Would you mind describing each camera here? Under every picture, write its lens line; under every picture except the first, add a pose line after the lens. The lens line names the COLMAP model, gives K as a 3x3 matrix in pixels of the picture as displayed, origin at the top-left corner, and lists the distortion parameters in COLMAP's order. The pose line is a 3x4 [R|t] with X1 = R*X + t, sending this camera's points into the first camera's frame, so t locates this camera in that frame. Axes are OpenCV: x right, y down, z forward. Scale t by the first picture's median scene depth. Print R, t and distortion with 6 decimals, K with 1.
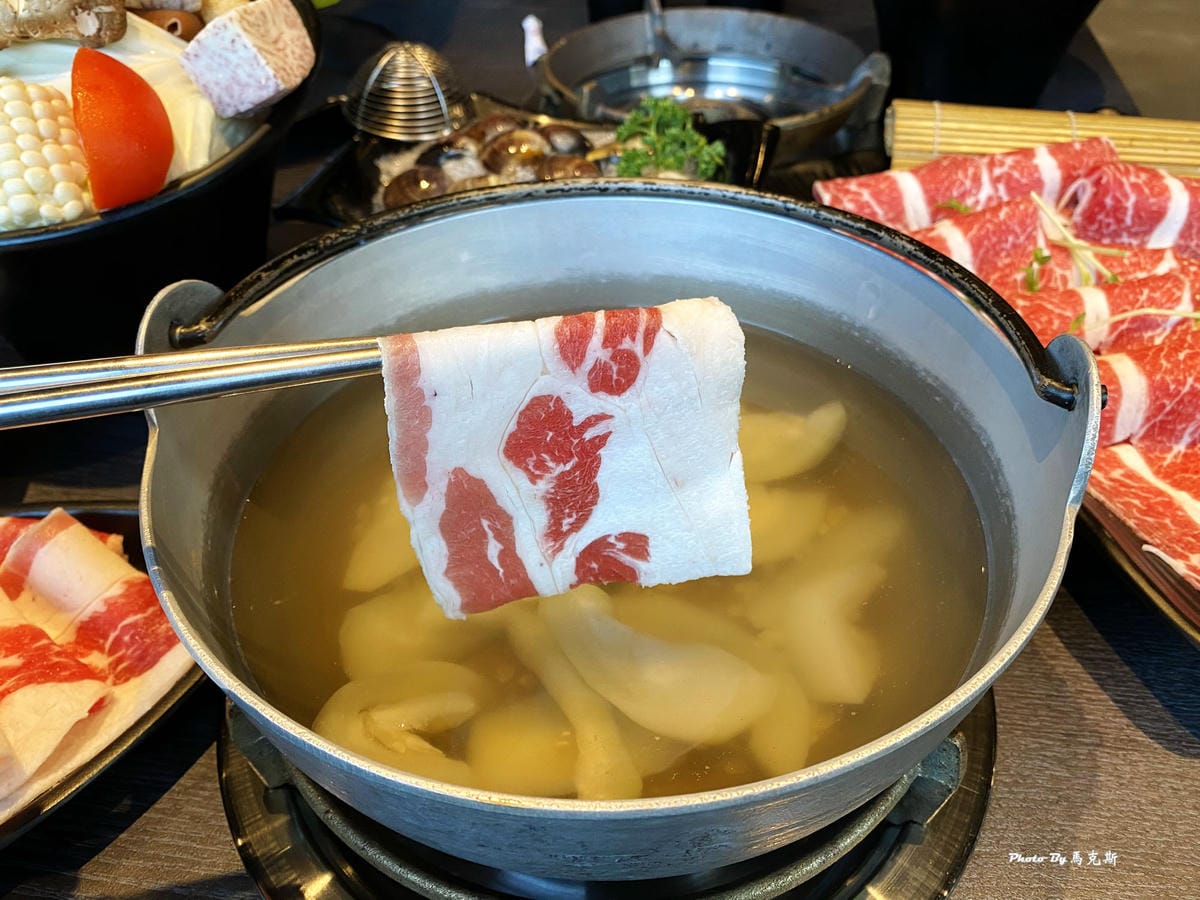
lens RADIAL K [[991.9, 0, 618.1], [0, 991.9, 450.9], [0, 0, 1]] dist [0.048261, 0.005836]
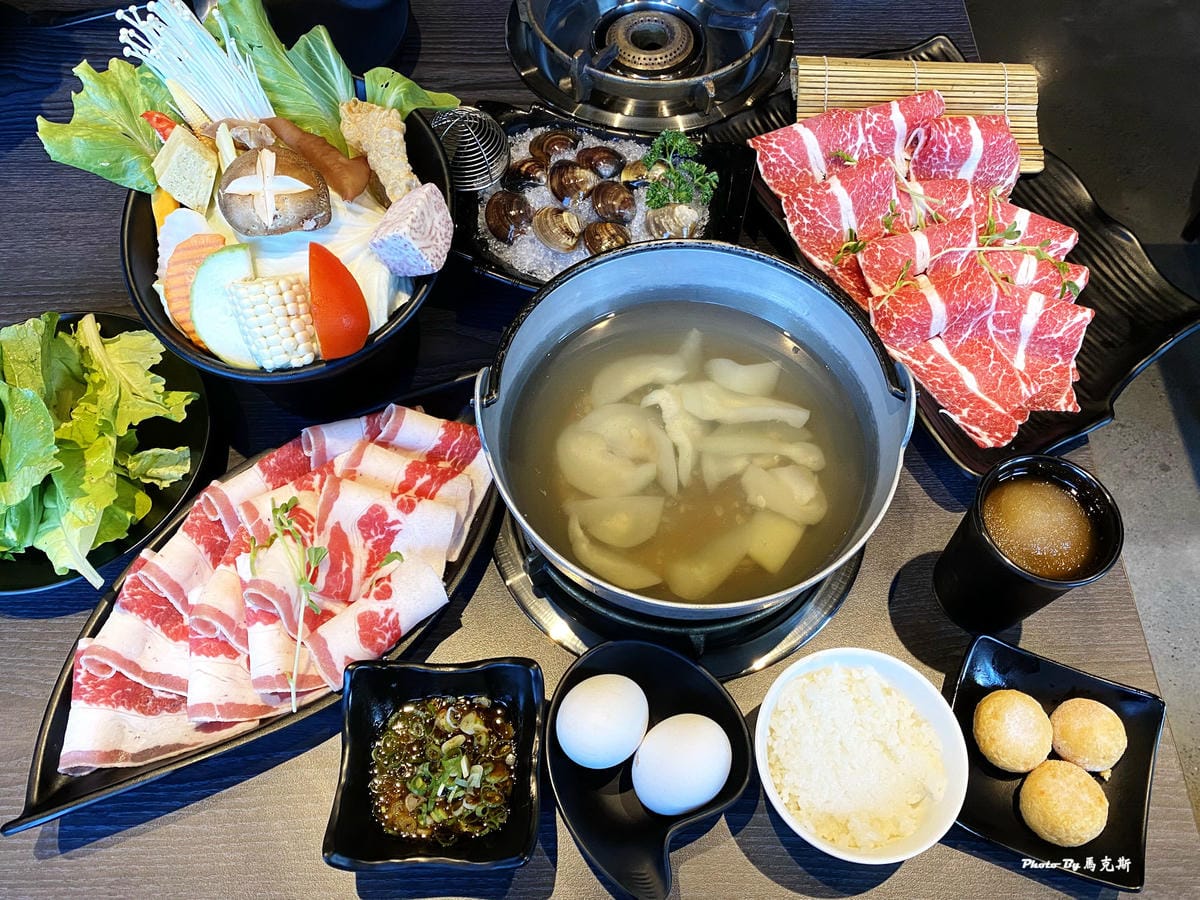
lens RADIAL K [[998.6, 0, 600.1], [0, 998.6, 428.5], [0, 0, 1]] dist [0.009404, -0.006504]
pose [[0.989209, -0.115925, 0.089597, -0.216467], [0.082010, 0.944854, 0.317057, -0.376693], [-0.121411, -0.306288, 0.944165, -0.534491]]
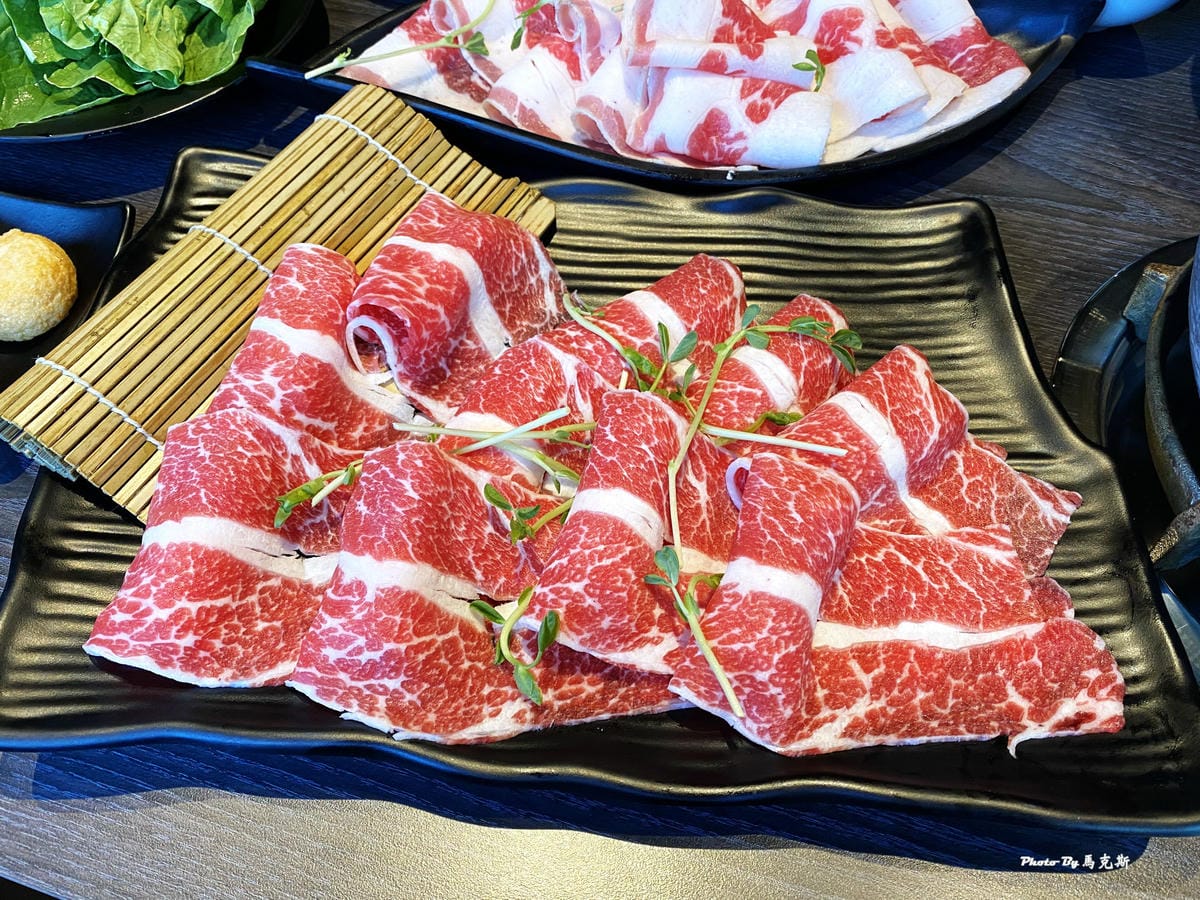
lens RADIAL K [[998.6, 0, 600.1], [0, 998.6, 428.5], [0, 0, 1]] dist [0.009404, -0.006504]
pose [[0.356799, -0.778145, 0.516900, 0.122519], [0.591430, 0.616466, 0.519788, -0.498412], [-0.723122, 0.120250, 0.680173, 0.452036]]
